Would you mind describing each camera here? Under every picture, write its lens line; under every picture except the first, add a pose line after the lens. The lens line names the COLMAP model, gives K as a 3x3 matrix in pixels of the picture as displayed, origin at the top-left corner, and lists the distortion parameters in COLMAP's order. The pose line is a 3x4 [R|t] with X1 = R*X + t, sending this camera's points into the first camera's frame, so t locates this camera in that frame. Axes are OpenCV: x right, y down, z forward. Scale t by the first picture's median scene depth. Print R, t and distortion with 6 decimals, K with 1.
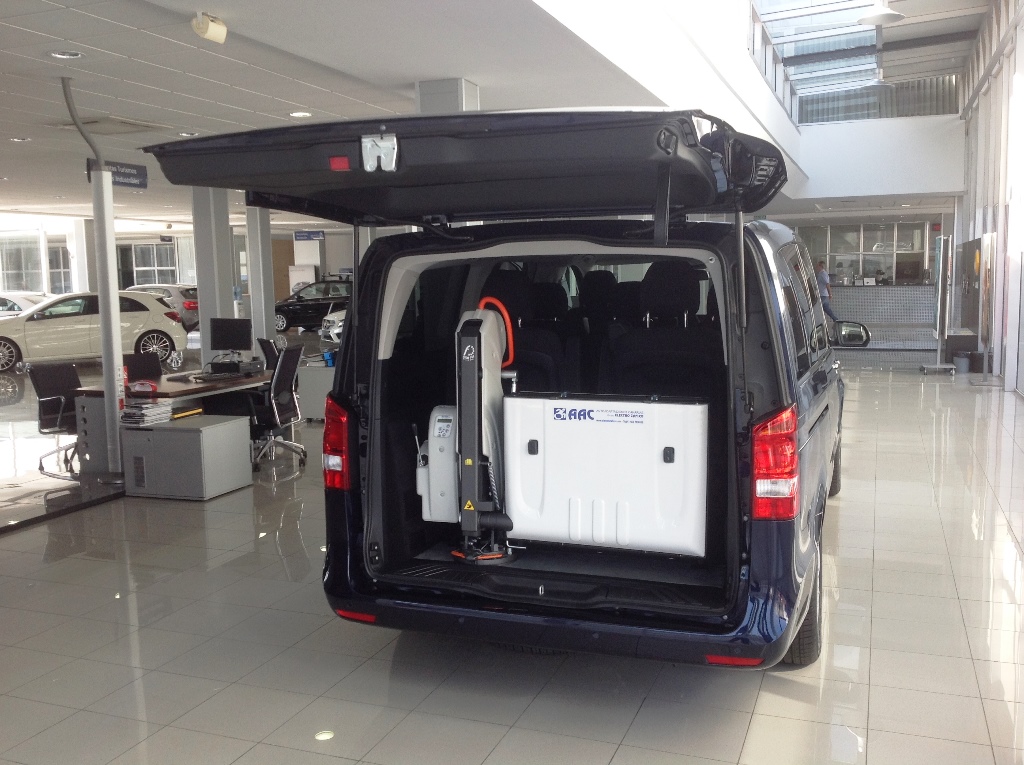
lens RADIAL K [[981.6, 0, 519.2], [0, 981.6, 377.3], [0, 0, 1]] dist [0.145871, -0.363296]
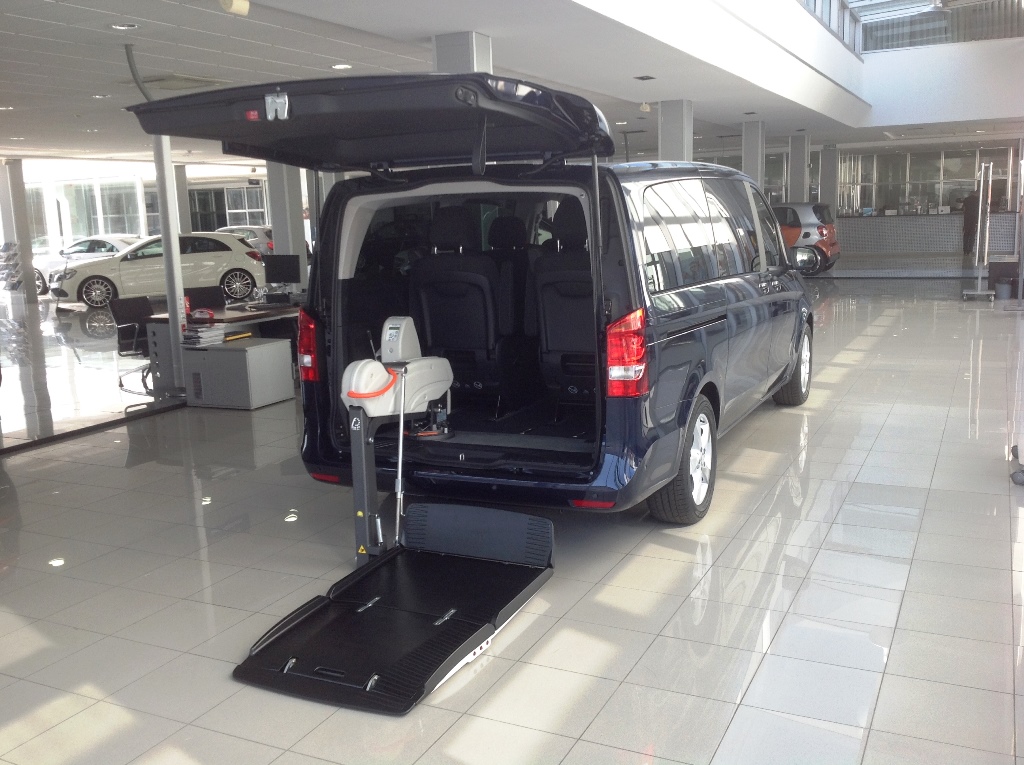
lens RADIAL K [[981.6, 0, 519.2], [0, 981.6, 377.3], [0, 0, 1]] dist [0.145871, -0.363296]
pose [[0.995574, -0.002803, -0.093939, 0.088269], [0.008699, 0.998012, 0.062415, 0.013207], [0.093577, -0.062956, 0.993620, -0.104376]]
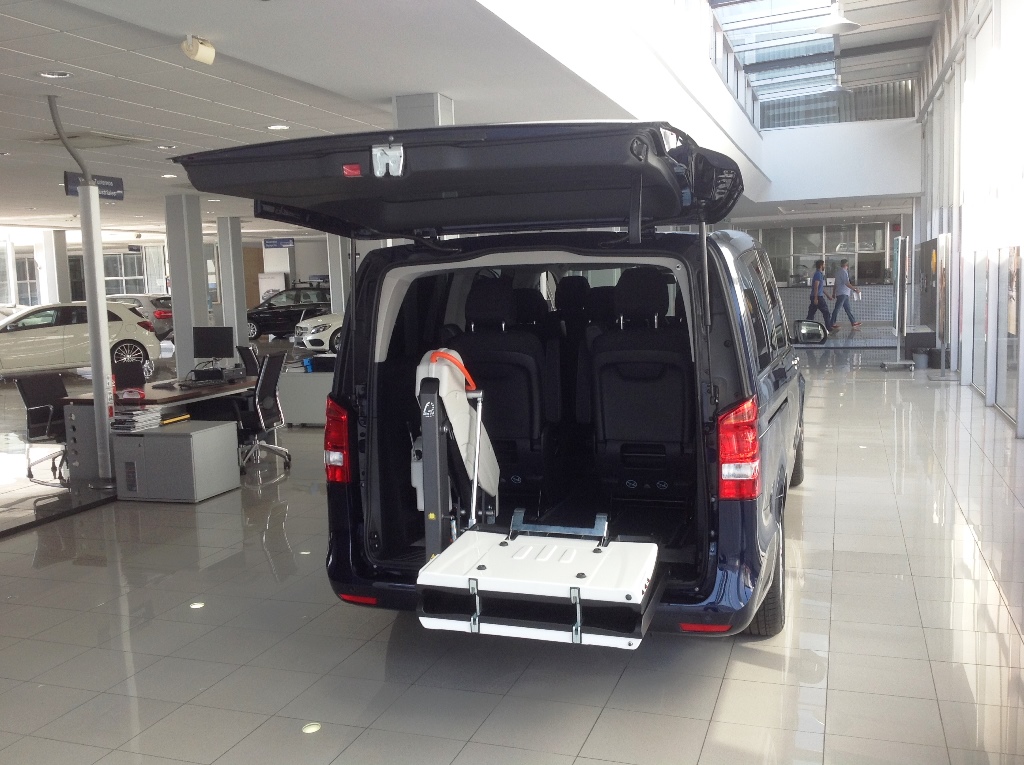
lens RADIAL K [[981.6, 0, 519.2], [0, 981.6, 377.3], [0, 0, 1]] dist [0.145871, -0.363296]
pose [[0.999399, -0.016664, 0.030413, -0.007525], [0.016787, 0.999852, -0.003774, 0.002292], [-0.030345, 0.004282, 0.999530, -0.037900]]
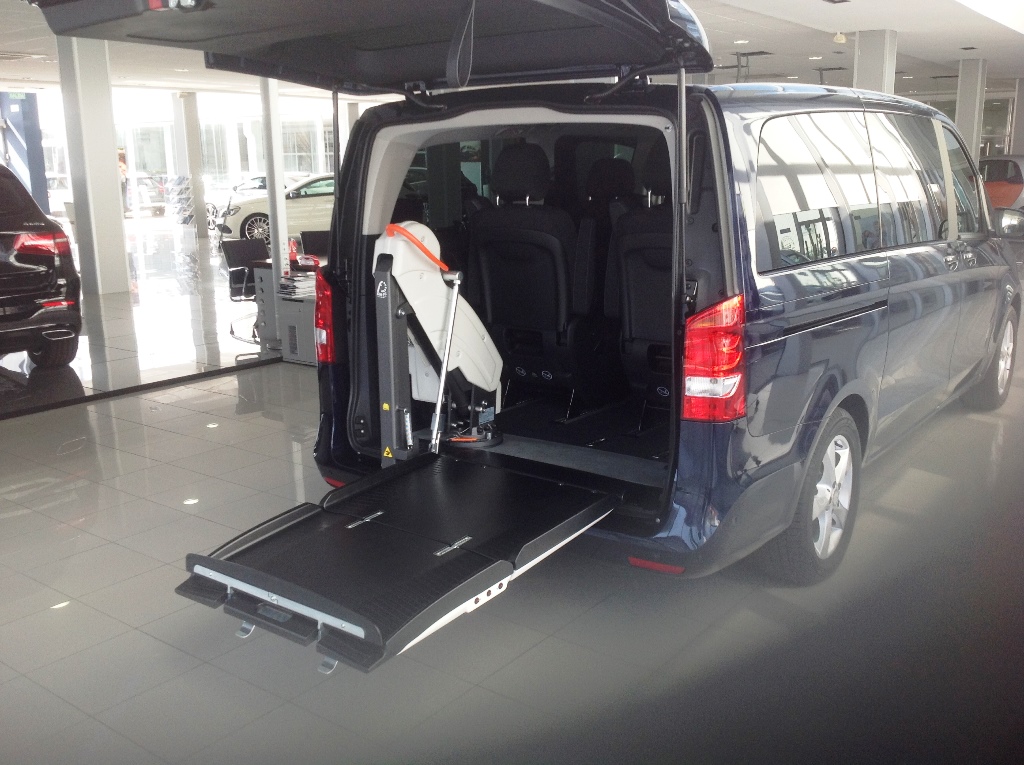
lens RADIAL K [[987.9, 0, 512.0], [0, 987.9, 382.5], [0, 0, 1]] dist [0.142036, -0.368197]
pose [[0.959442, 0.065653, -0.274154, 0.121553], [-0.033010, 0.991977, 0.122032, 0.001186], [0.279966, -0.108033, 0.953912, 0.031436]]
